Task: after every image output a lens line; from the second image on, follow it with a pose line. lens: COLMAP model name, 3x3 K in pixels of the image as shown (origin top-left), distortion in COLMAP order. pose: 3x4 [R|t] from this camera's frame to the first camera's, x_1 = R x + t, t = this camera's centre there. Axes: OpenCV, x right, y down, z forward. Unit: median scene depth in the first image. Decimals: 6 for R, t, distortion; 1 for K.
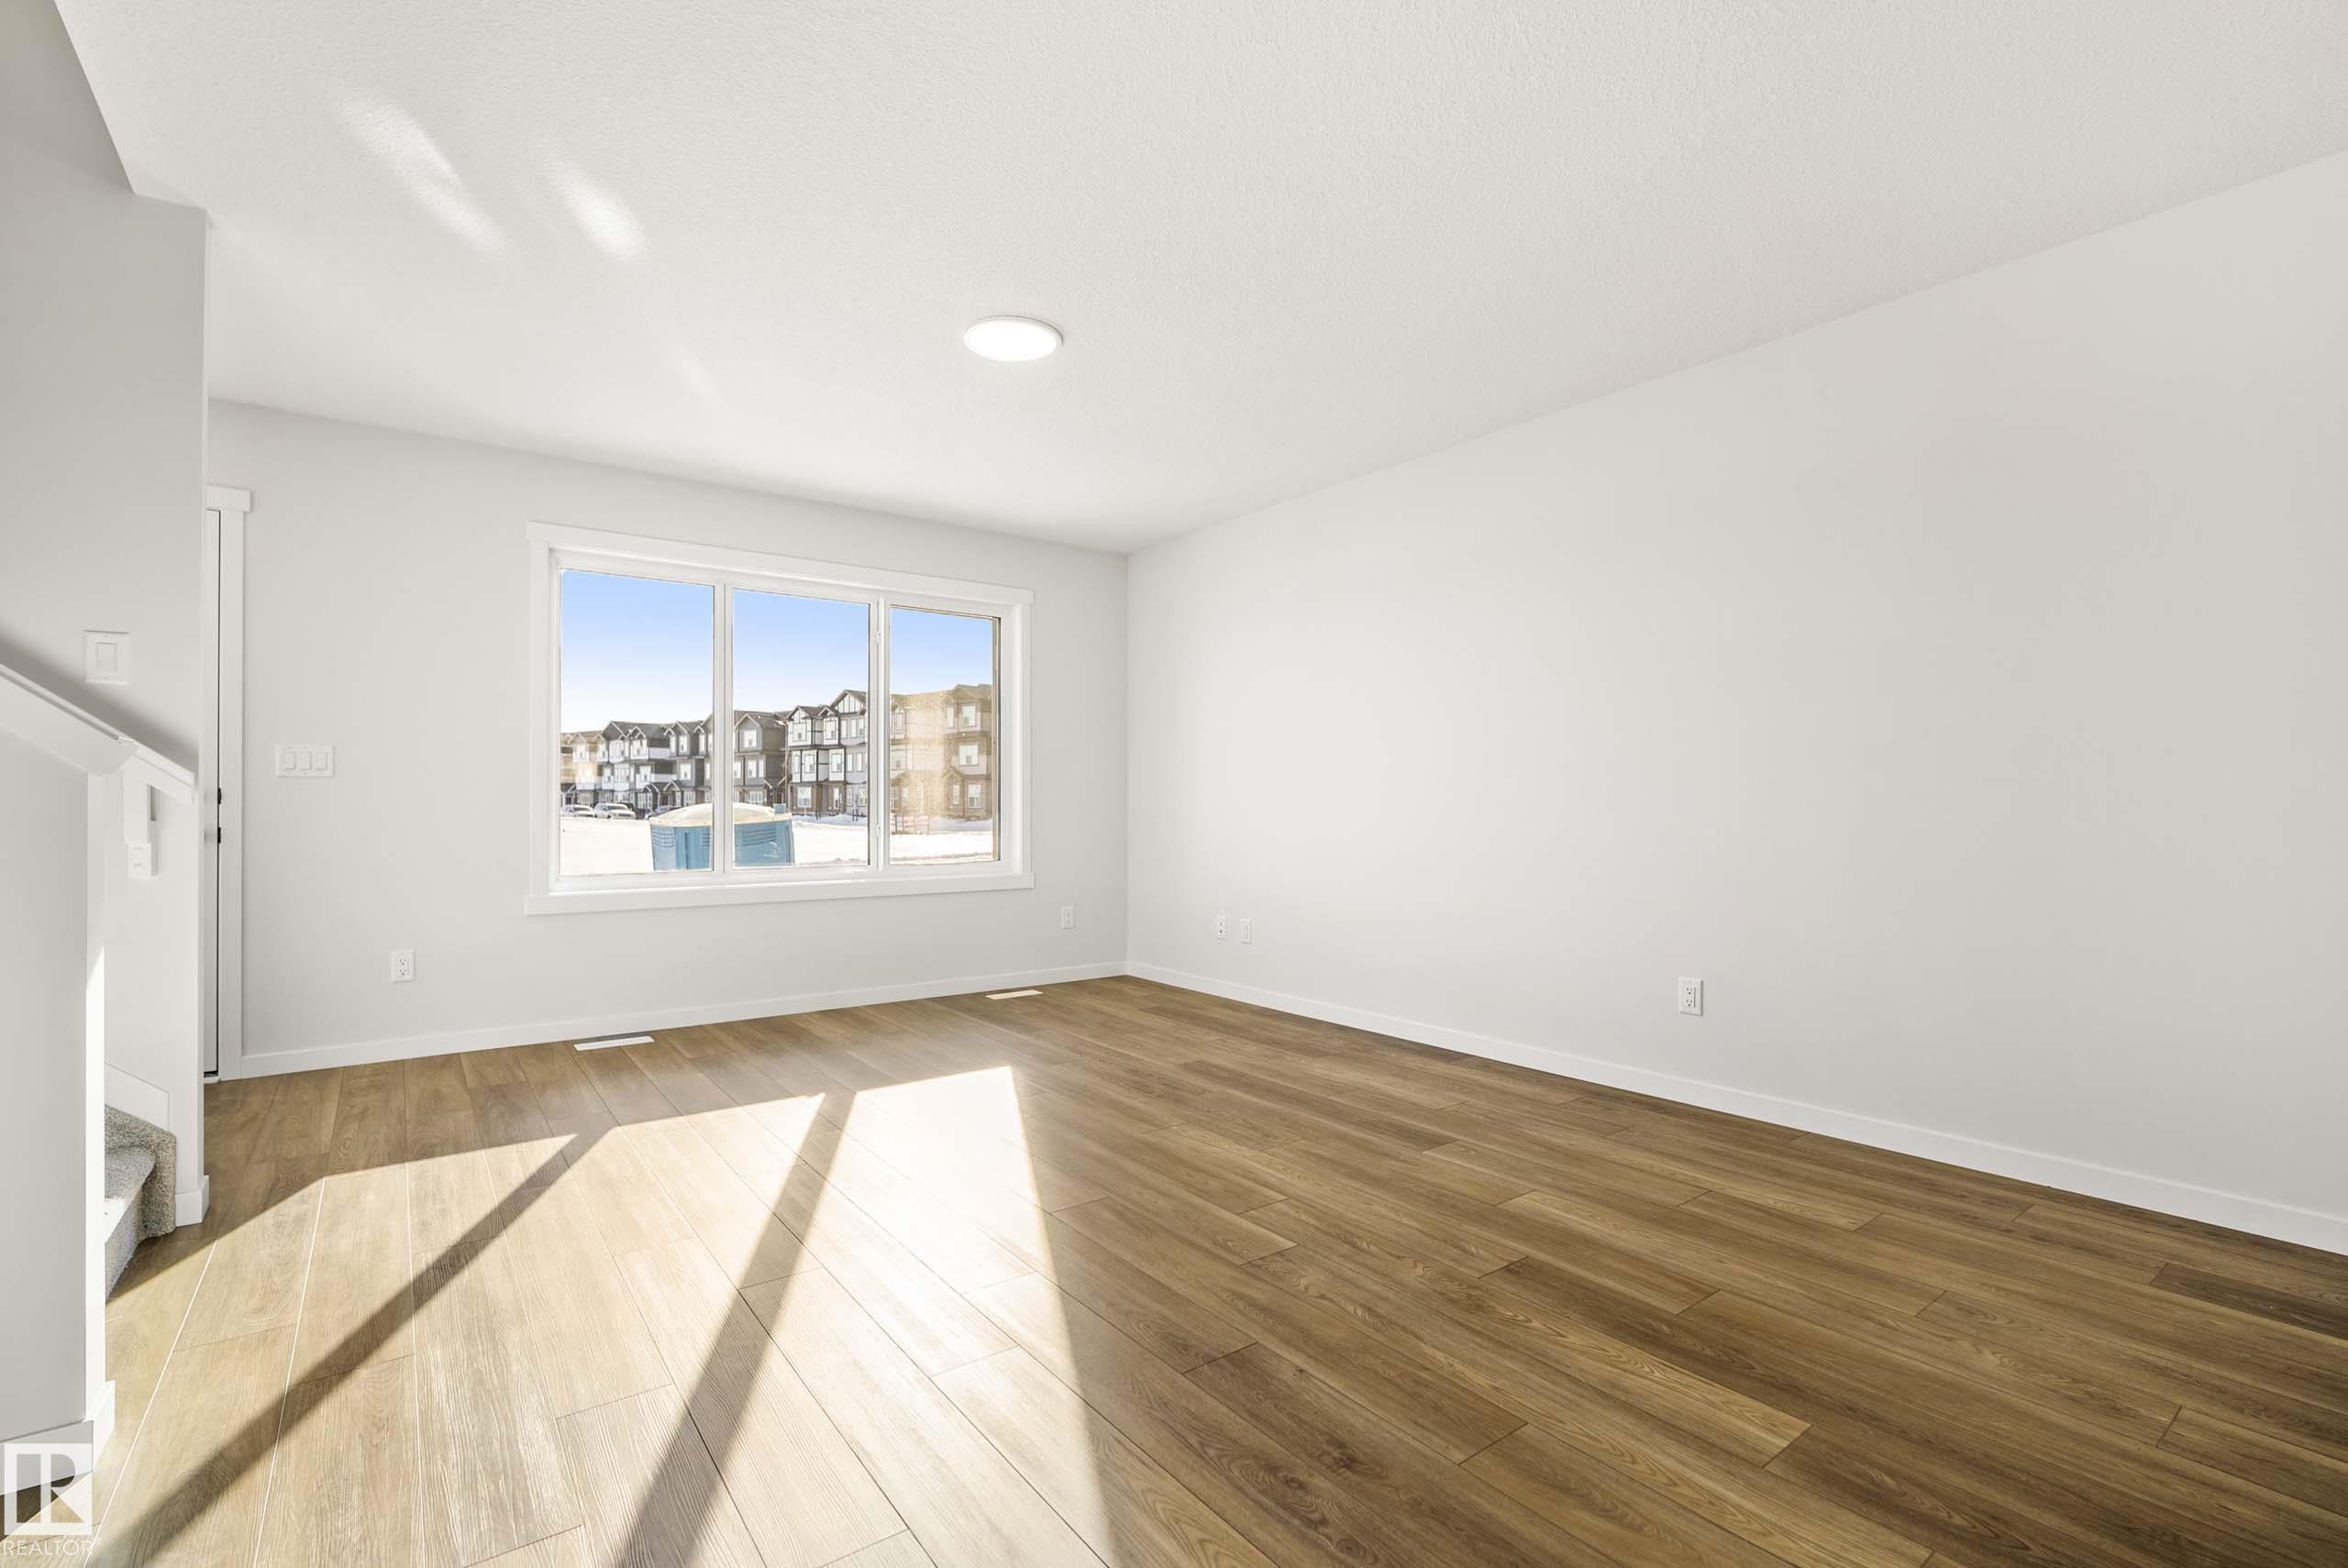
lens RADIAL K [[1049.1, 0, 1163.8], [0, 1049.1, 789.6], [0, 0, 1]] dist [-0.008429, 0.002323]
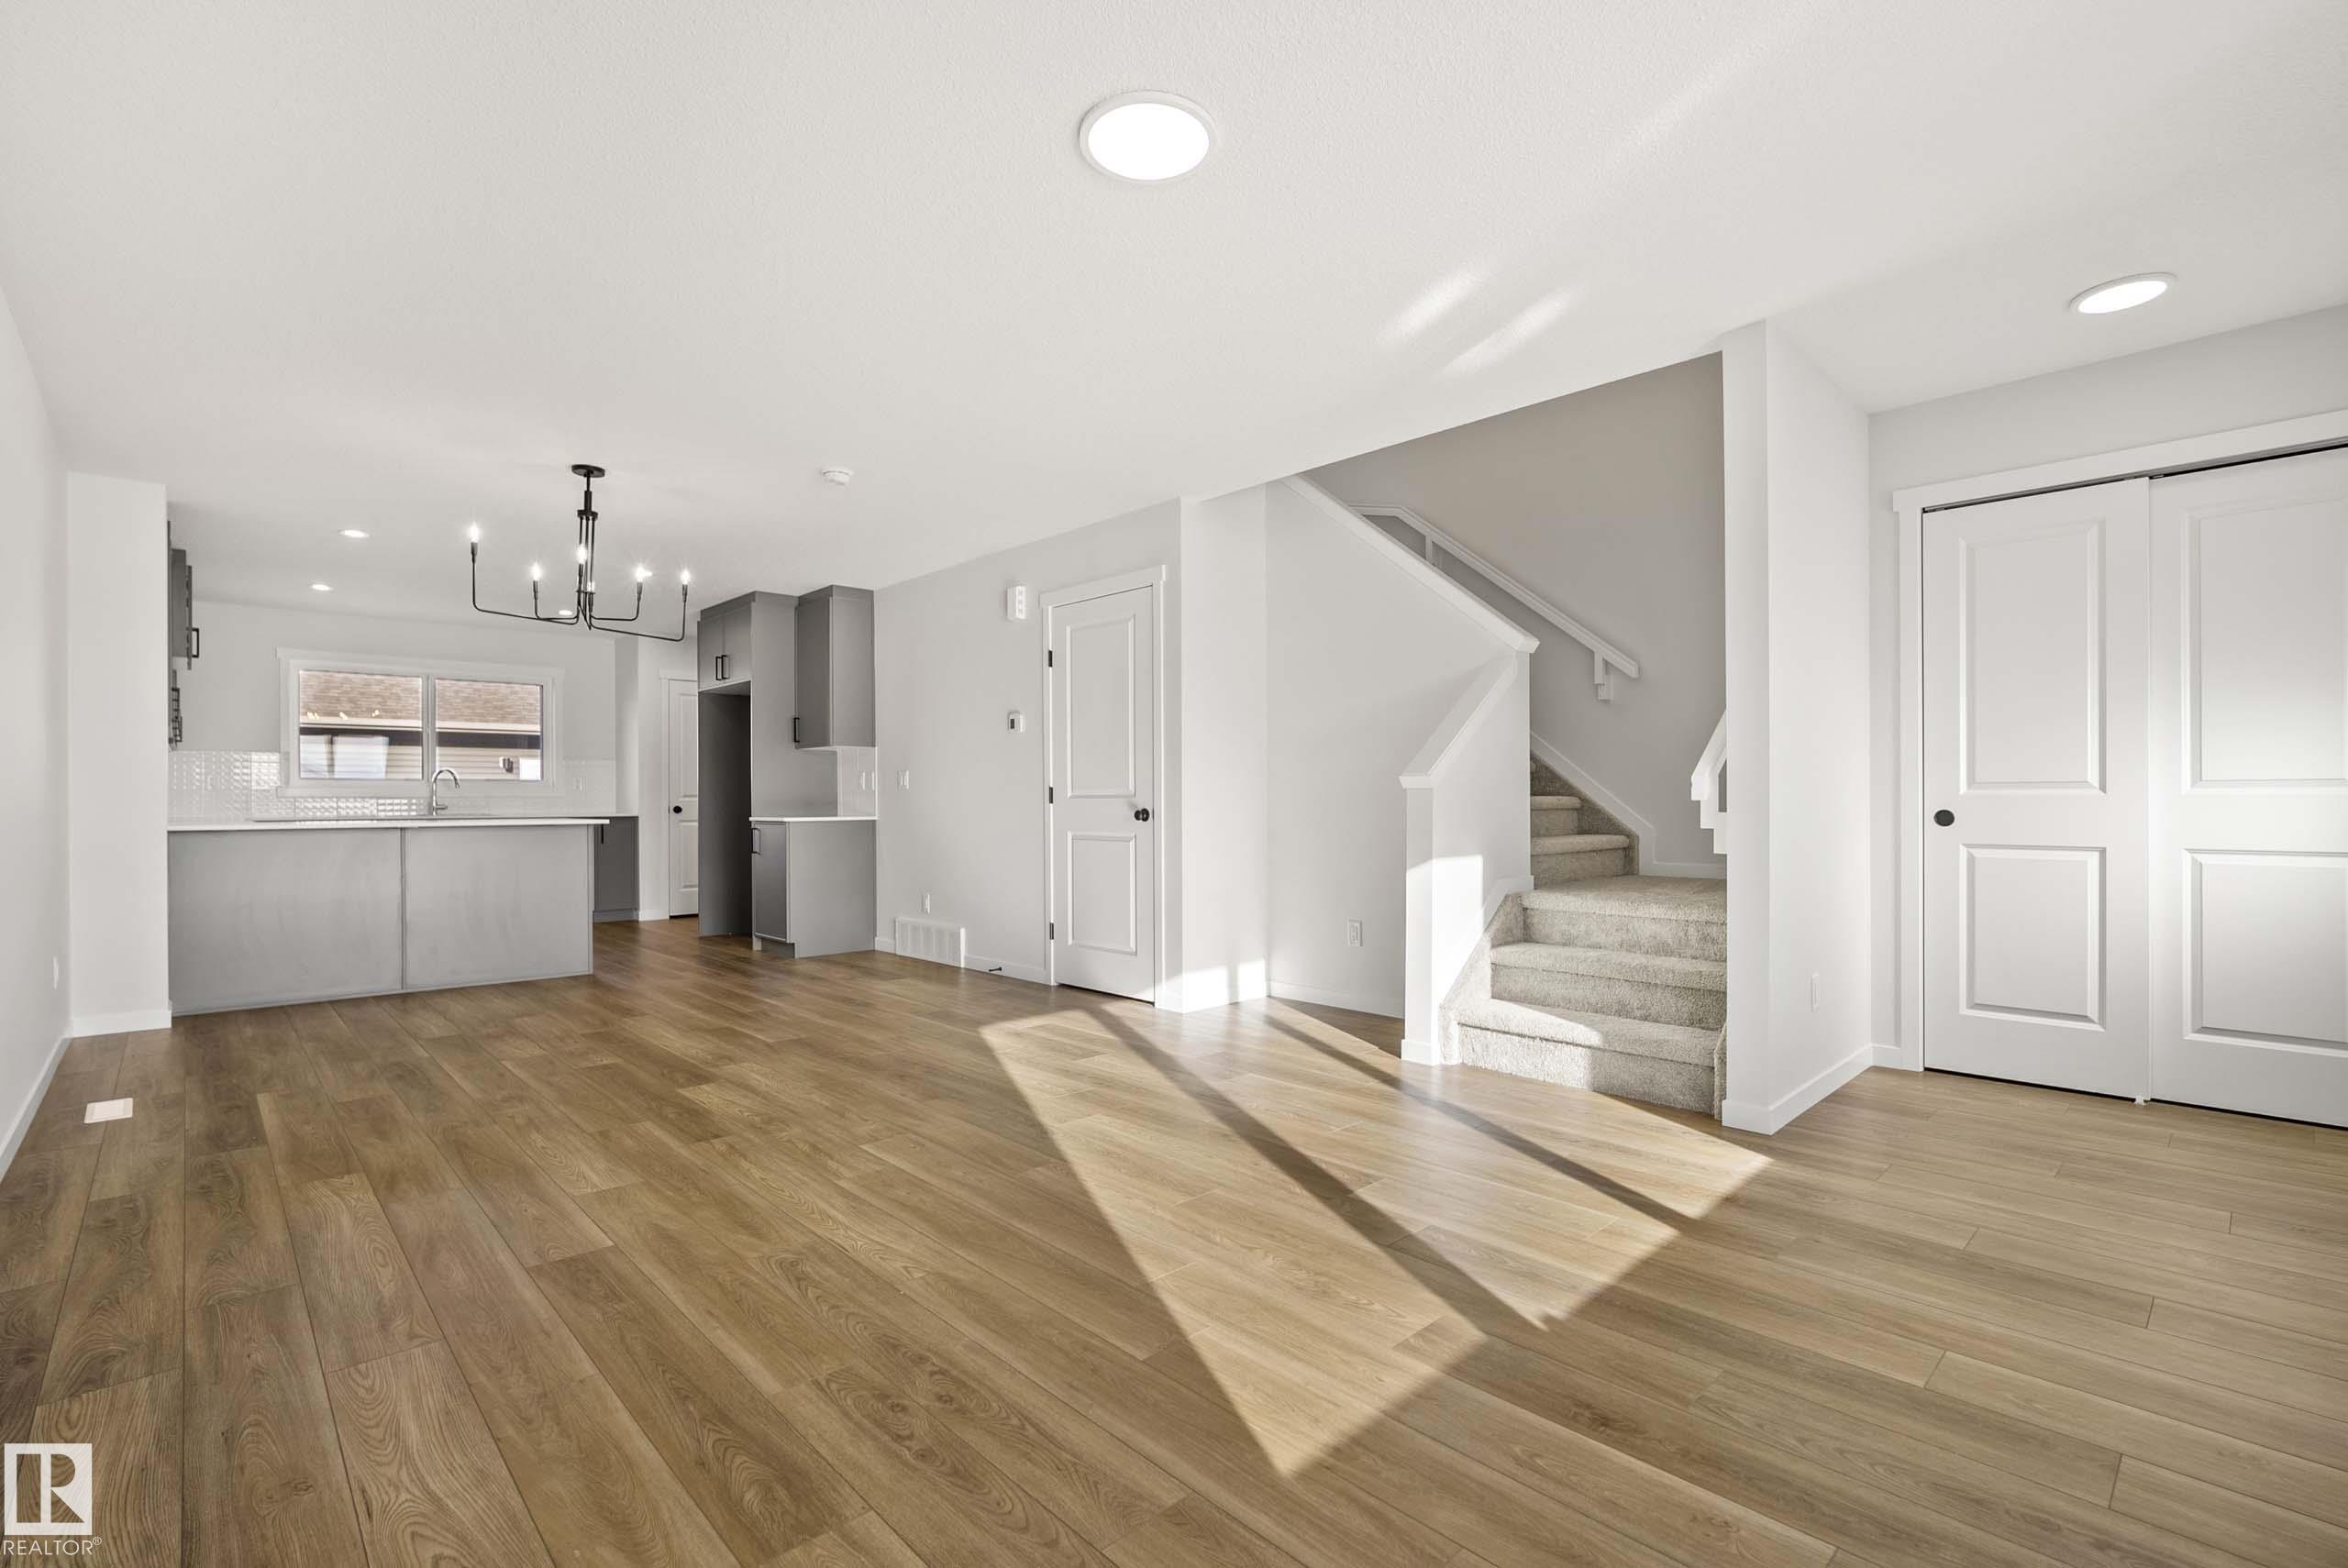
lens RADIAL K [[1049.1, 0, 1164.7], [0, 1049.1, 798.7], [0, 0, 1]] dist [-0.008429, 0.002323]
pose [[-0.993298, 0.003566, -0.115523, -0.087962], [0.005341, 0.999872, -0.015057, 0.026233], [0.115455, -0.015574, -0.993191, 2.082785]]
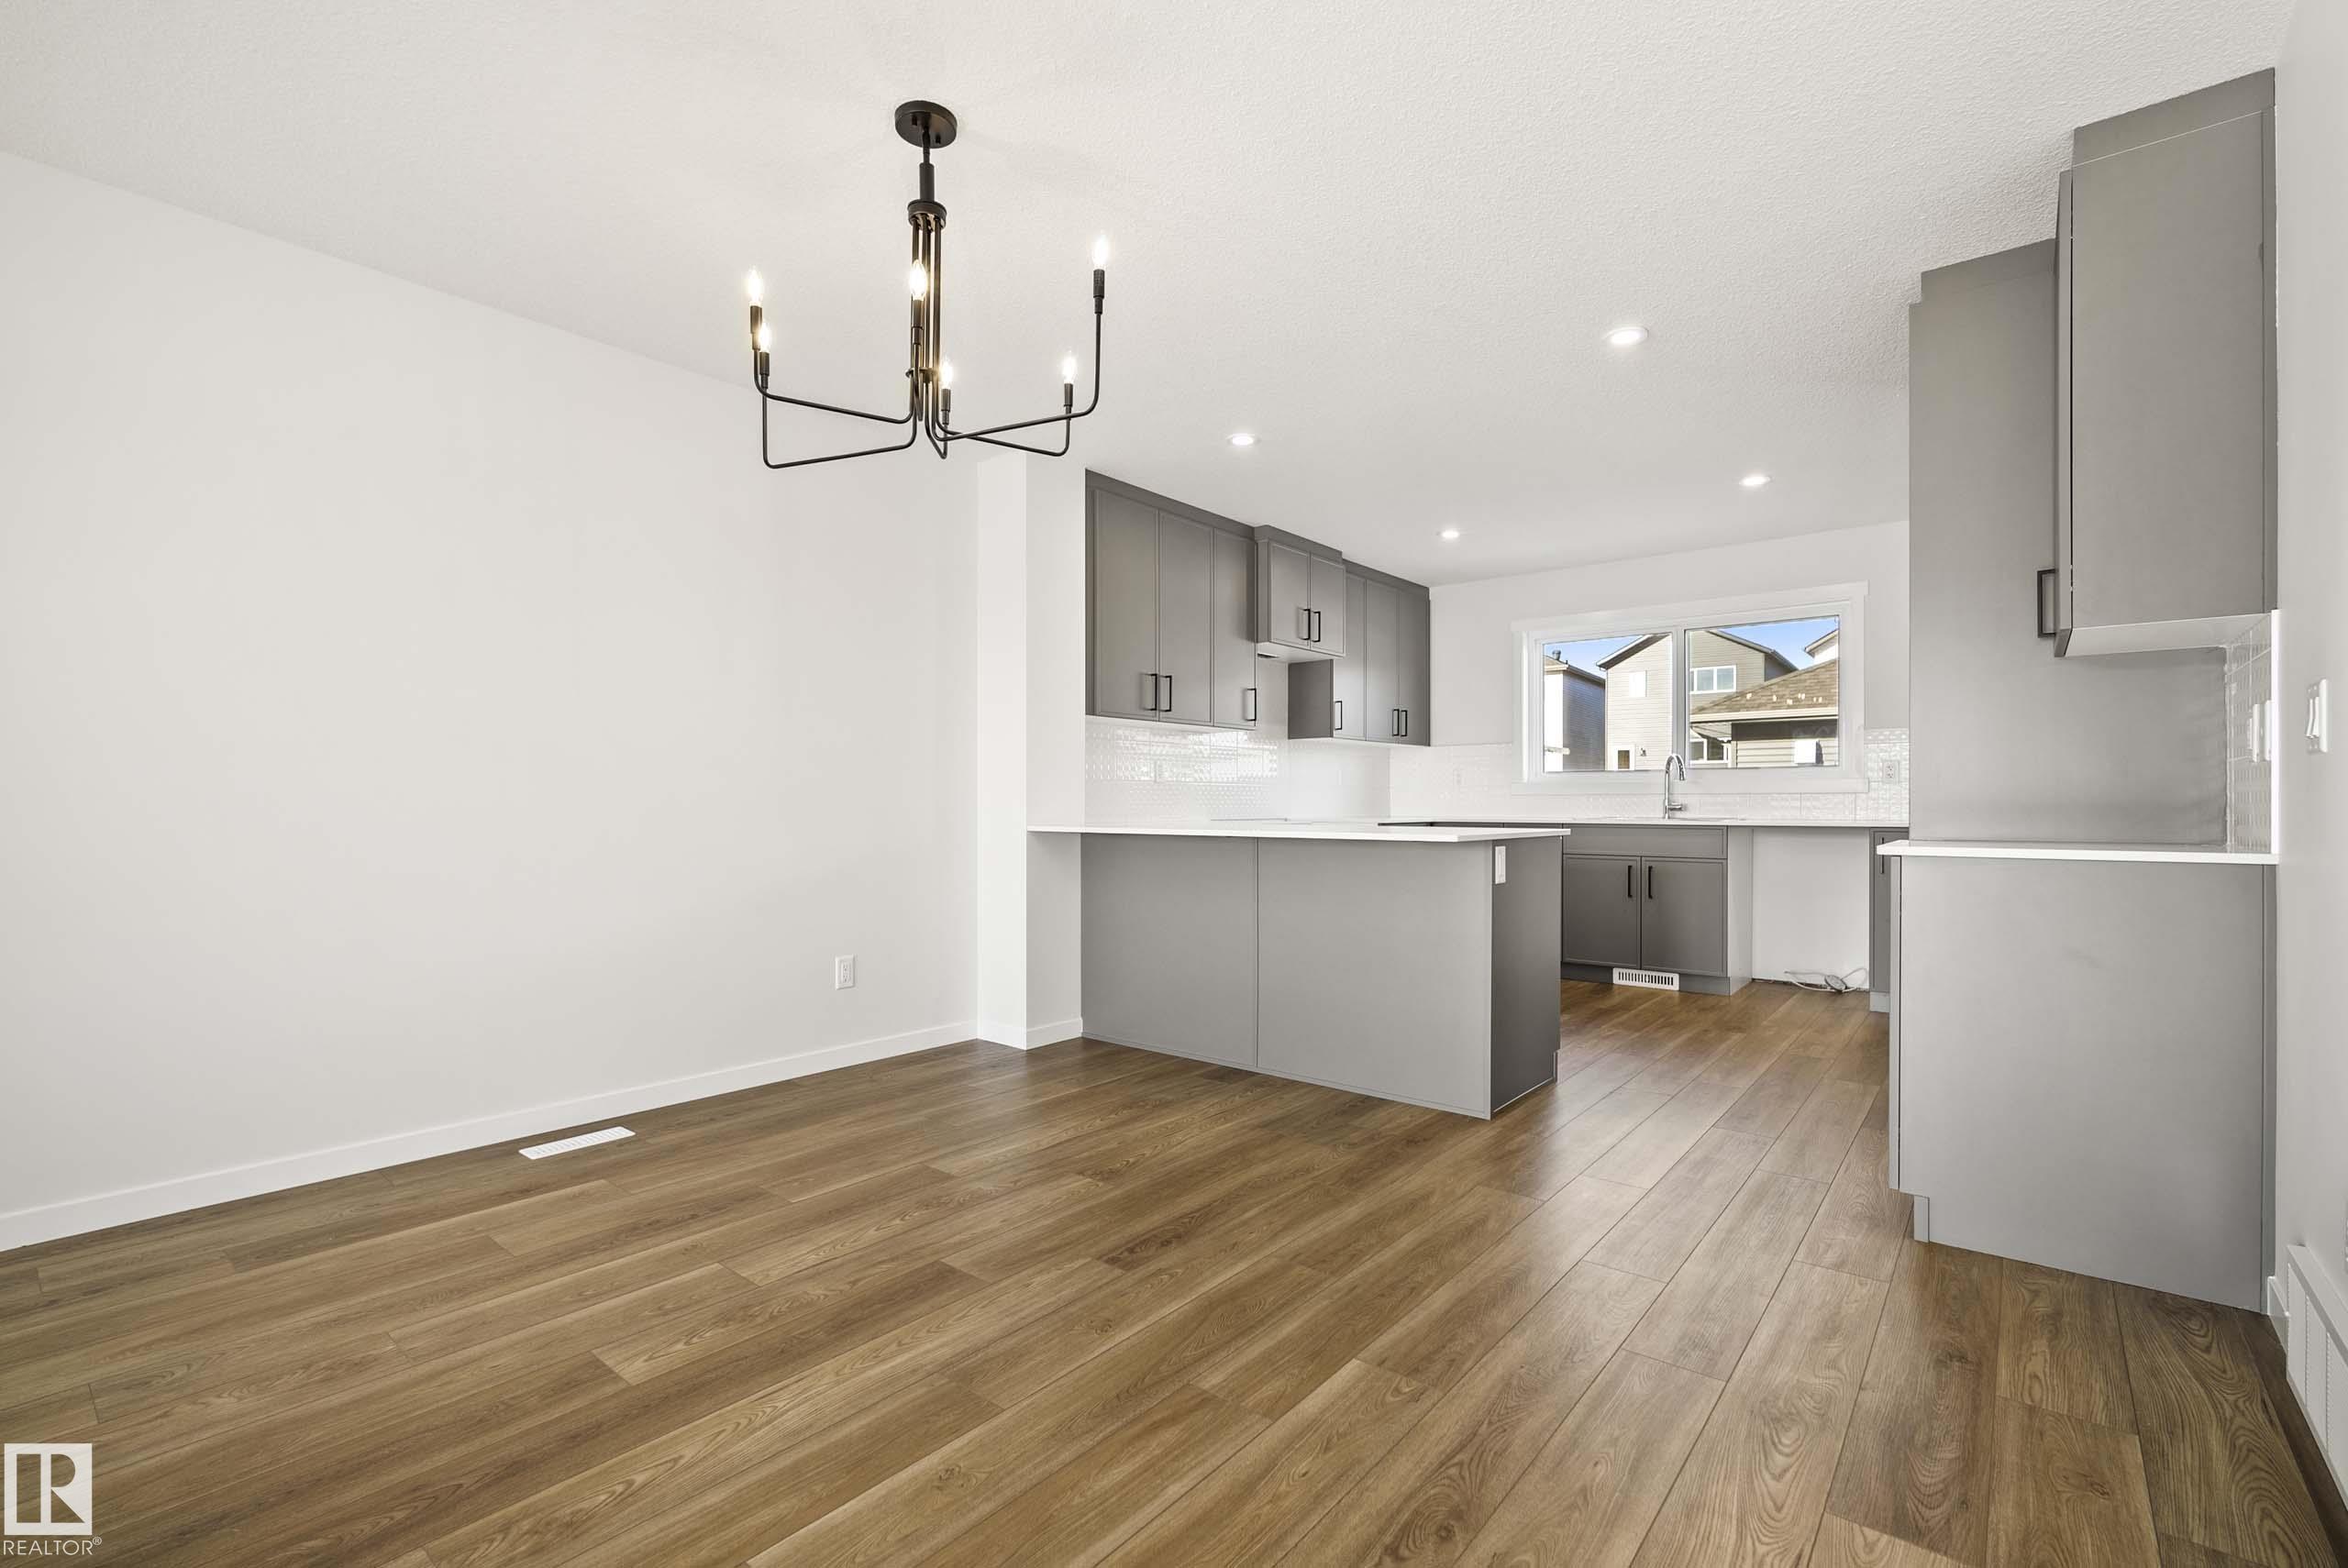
lens RADIAL K [[1049.1, 0, 1173.7], [0, 1049.1, 814.9], [0, 0, 1]] dist [-0.008429, 0.002323]
pose [[-0.240957, -0.010508, 0.970479, -0.215151], [-0.013658, 0.999879, 0.007436, 0.004635], [-0.970440, -0.011463, -0.241072, 0.292089]]
